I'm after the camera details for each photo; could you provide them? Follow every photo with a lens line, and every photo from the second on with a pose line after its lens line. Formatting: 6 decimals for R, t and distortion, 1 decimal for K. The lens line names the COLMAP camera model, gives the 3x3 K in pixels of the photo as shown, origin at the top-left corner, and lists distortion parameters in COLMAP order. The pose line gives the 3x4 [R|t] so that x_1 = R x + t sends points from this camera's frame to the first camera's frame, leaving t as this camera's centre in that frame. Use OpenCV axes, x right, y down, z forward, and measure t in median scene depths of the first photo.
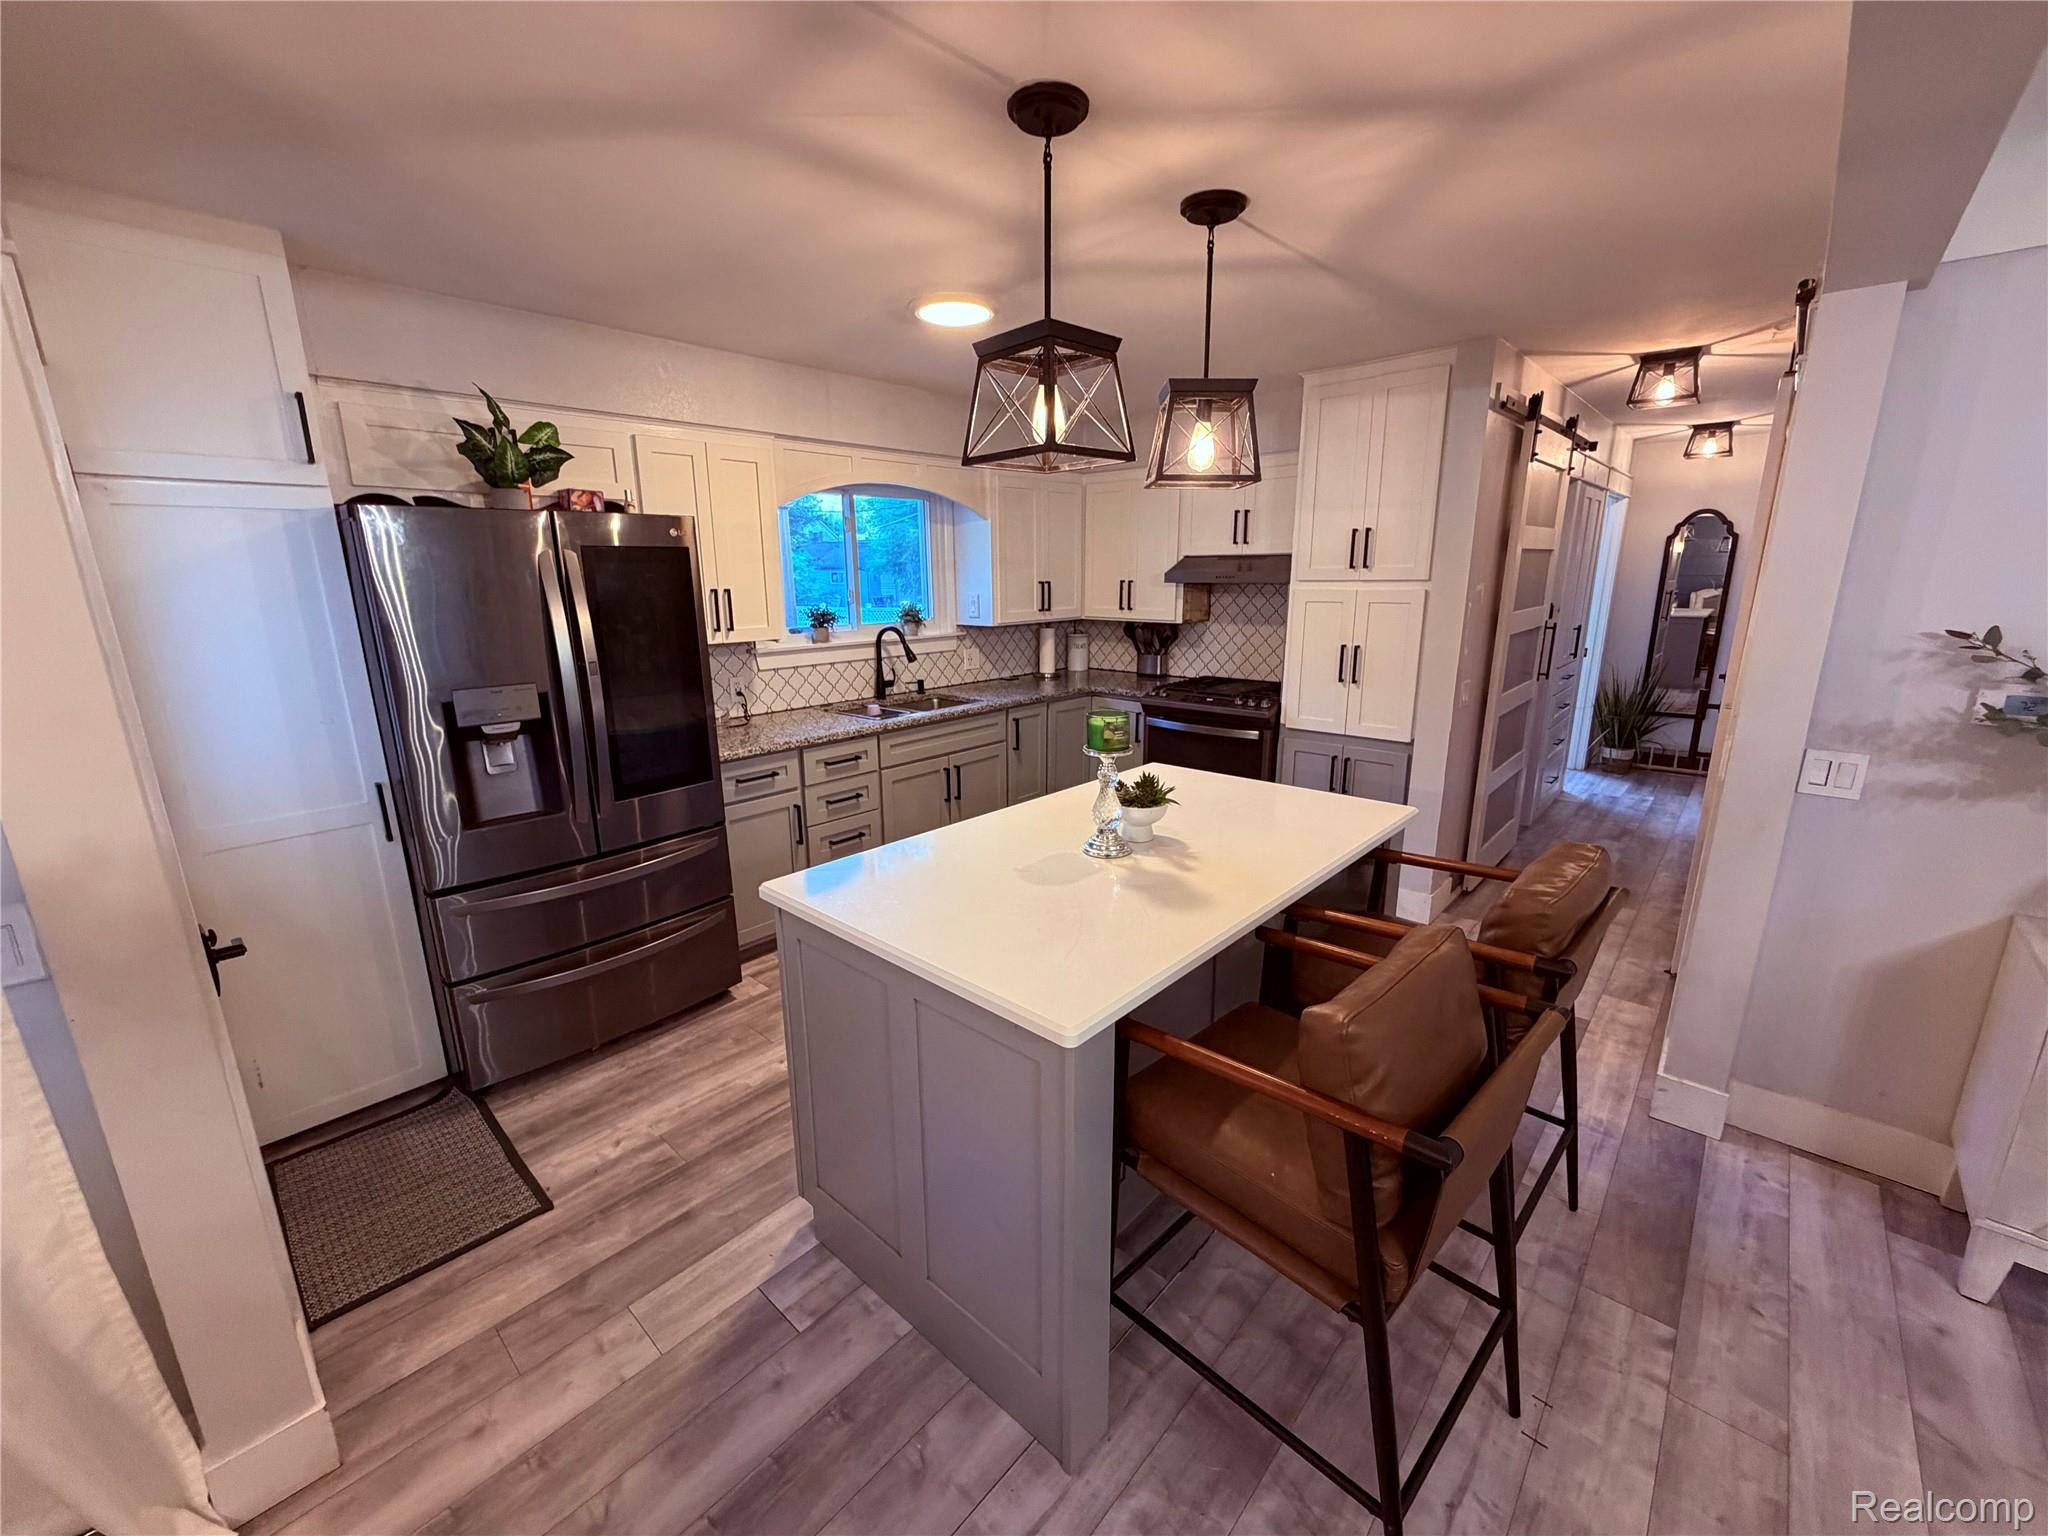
lens RADIAL K [[816.0, 0, 1020.3], [0, 816.0, 768.8], [0, 0, 1]] dist [-0.000914, 0.000436]
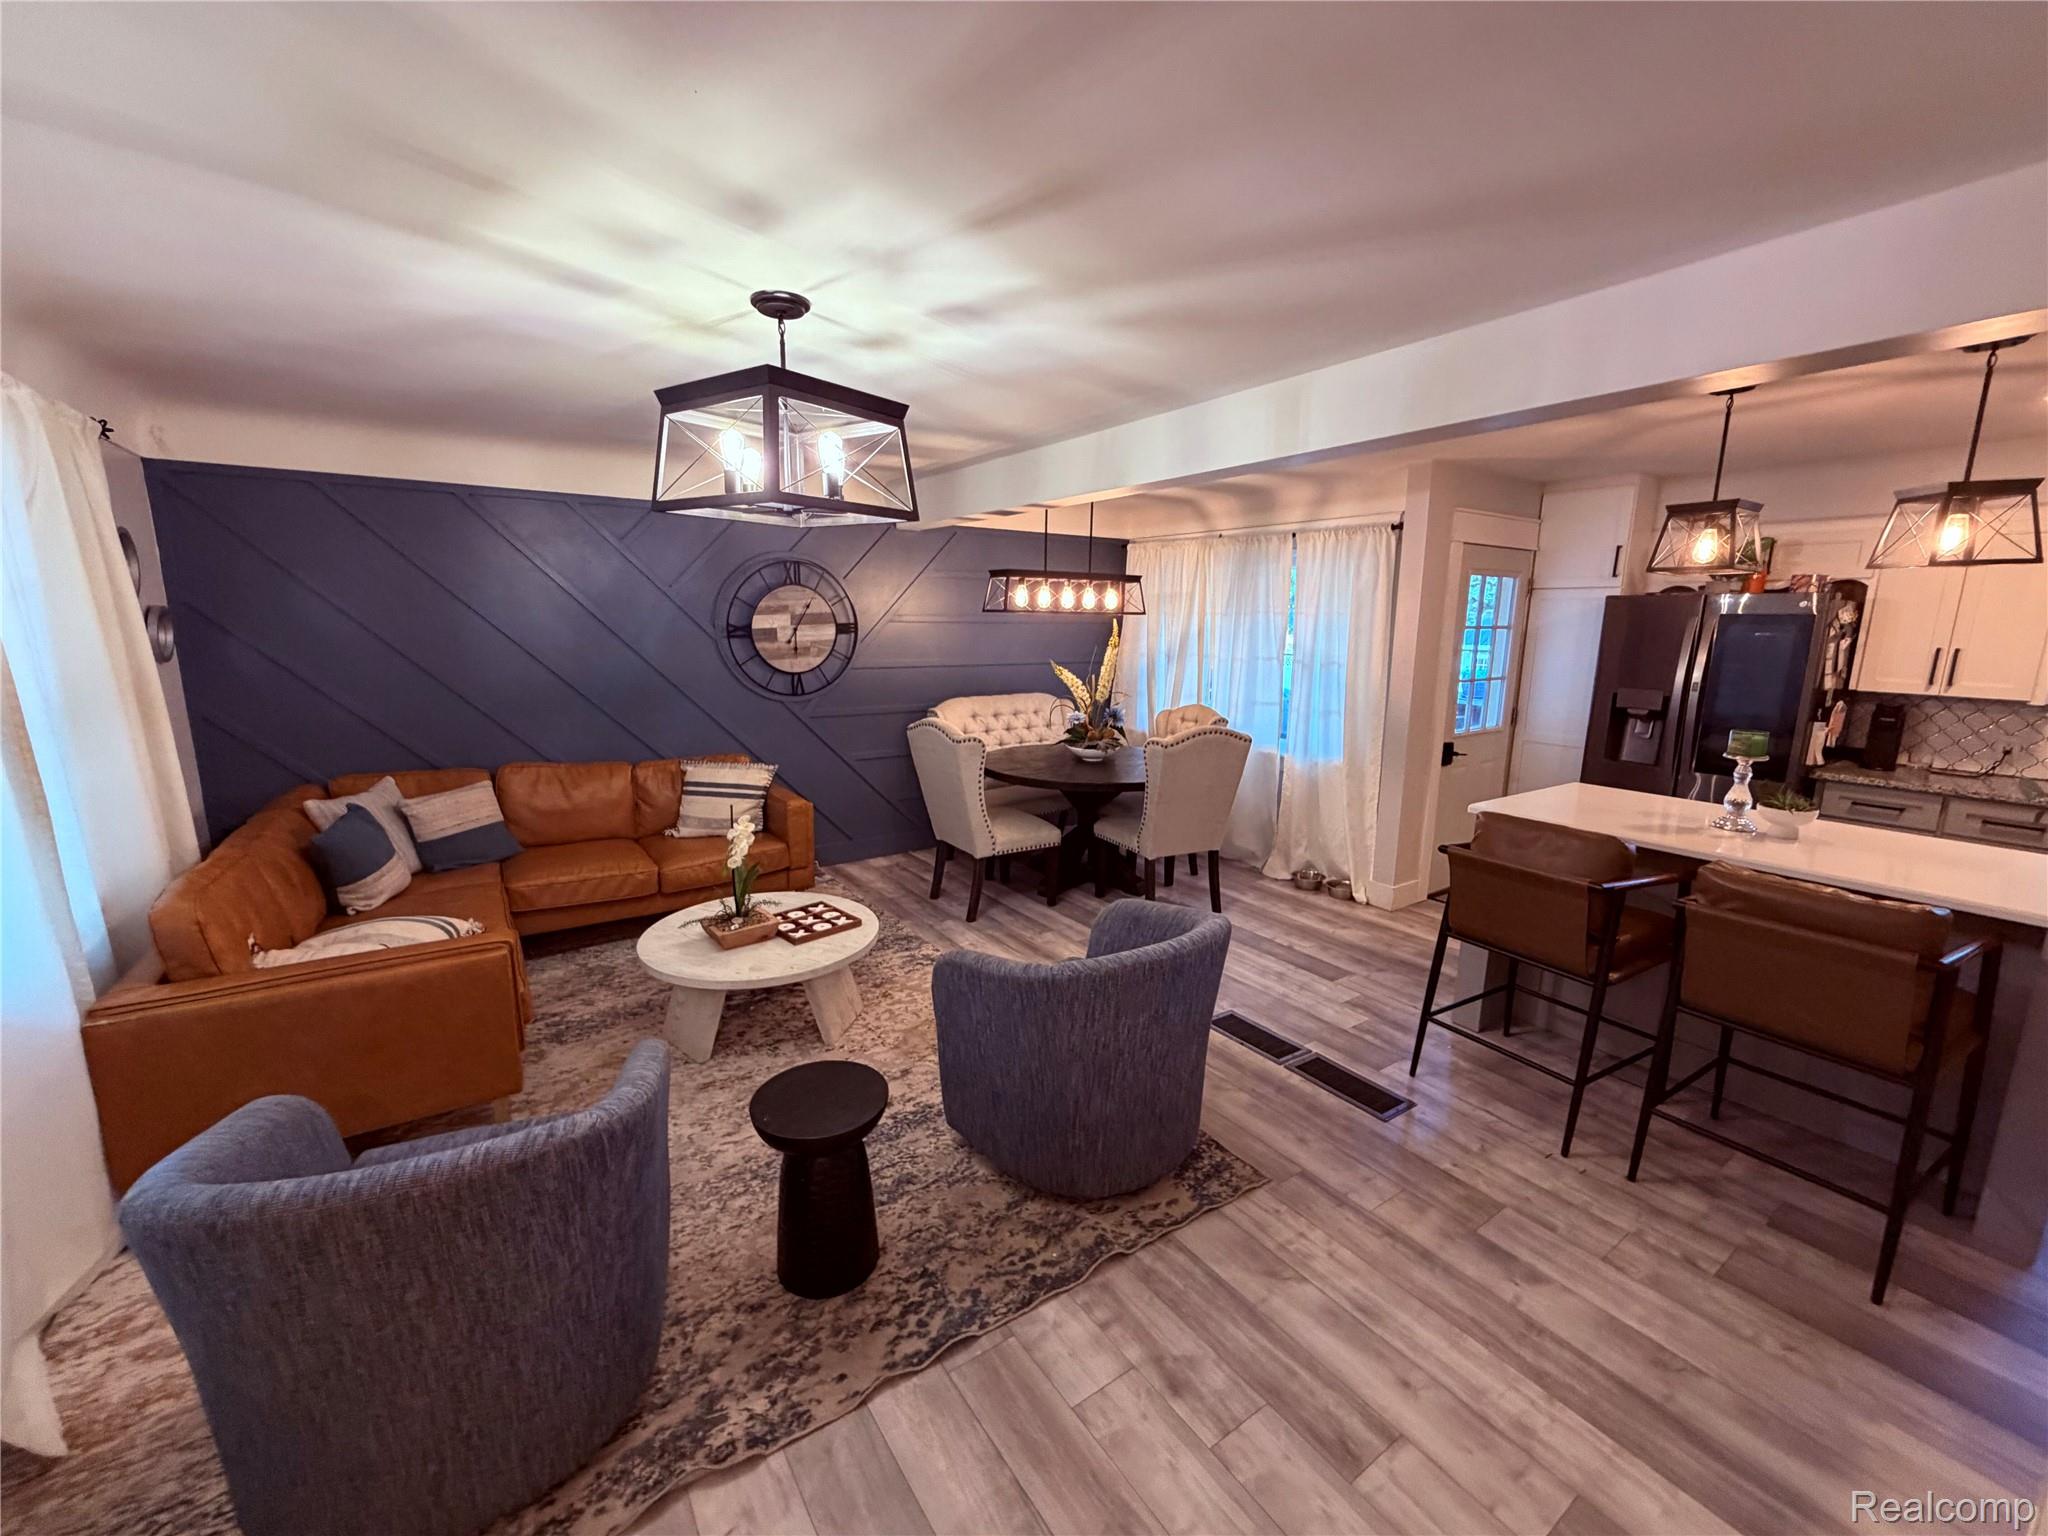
lens RADIAL K [[816.0, 0, 1020.3], [0, 816.0, 768.8], [0, 0, 1]] dist [-0.000914, 0.000436]
pose [[-0.232188, 0.183018, -0.955298, 0.847059], [-0.239964, 0.941002, 0.238603, -0.018968], [0.942606, 0.284638, -0.174571, 0.023636]]
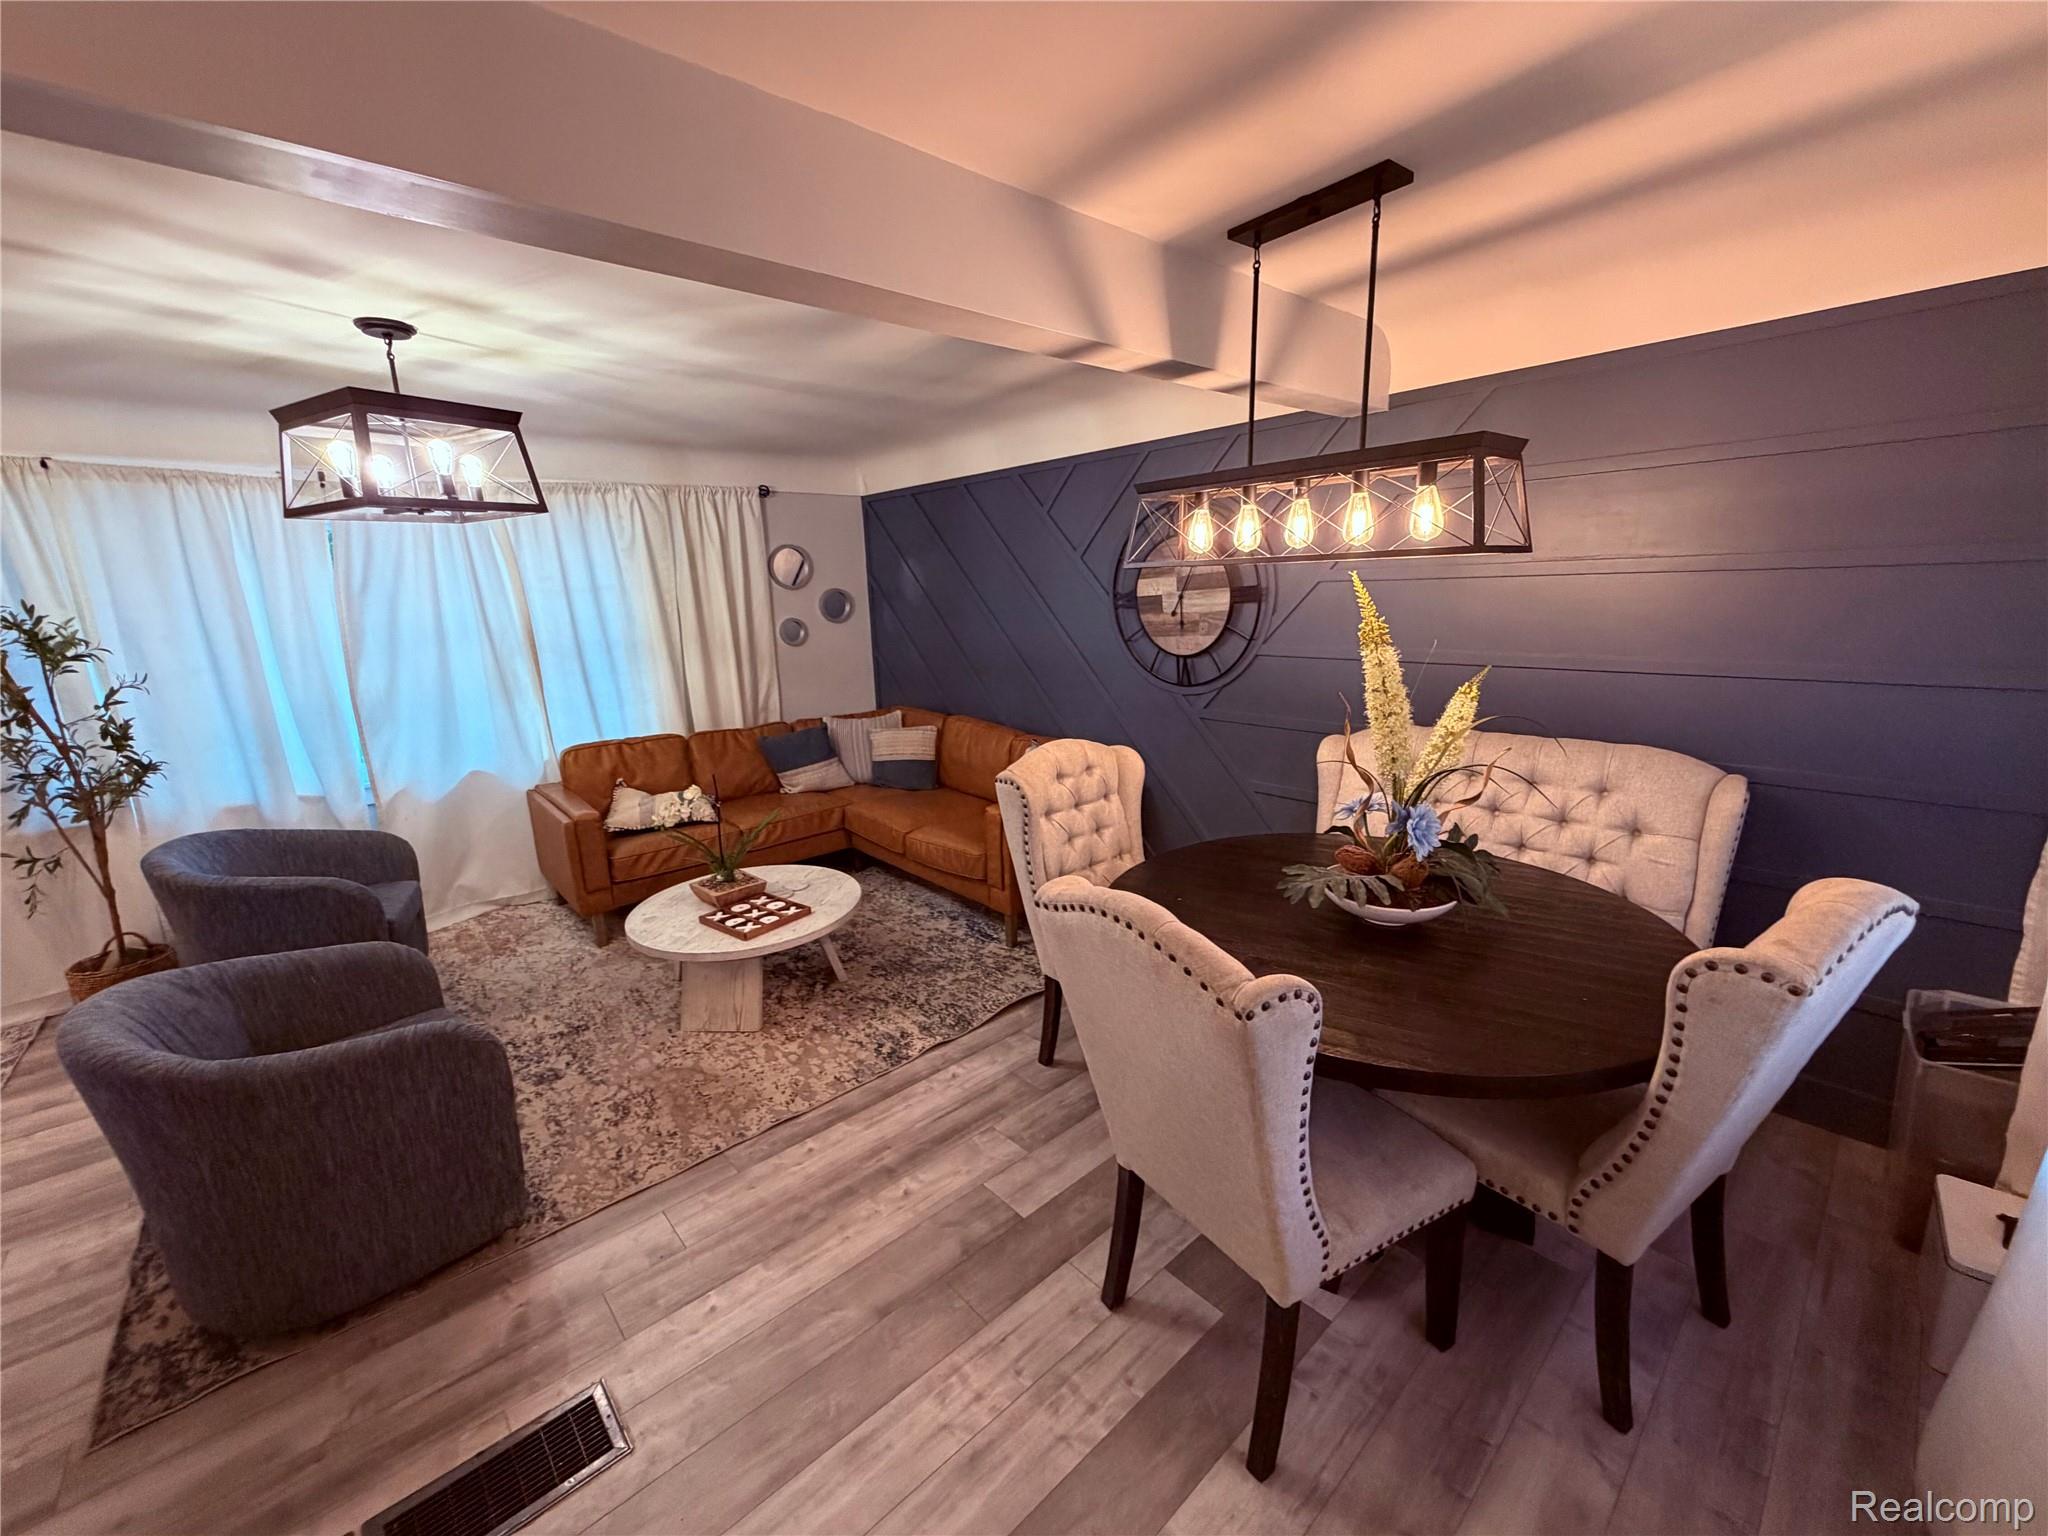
lens RADIAL K [[818.8, 0, 1022.2], [0, 818.8, 770.0], [0, 0, 1]] dist [0.000173, 0.000449]
pose [[-0.993678, 0.018546, 0.110729, -0.168481], [0.066014, 0.894276, 0.442621, -0.081827], [-0.090814, 0.447132, -0.889846, 0.329232]]
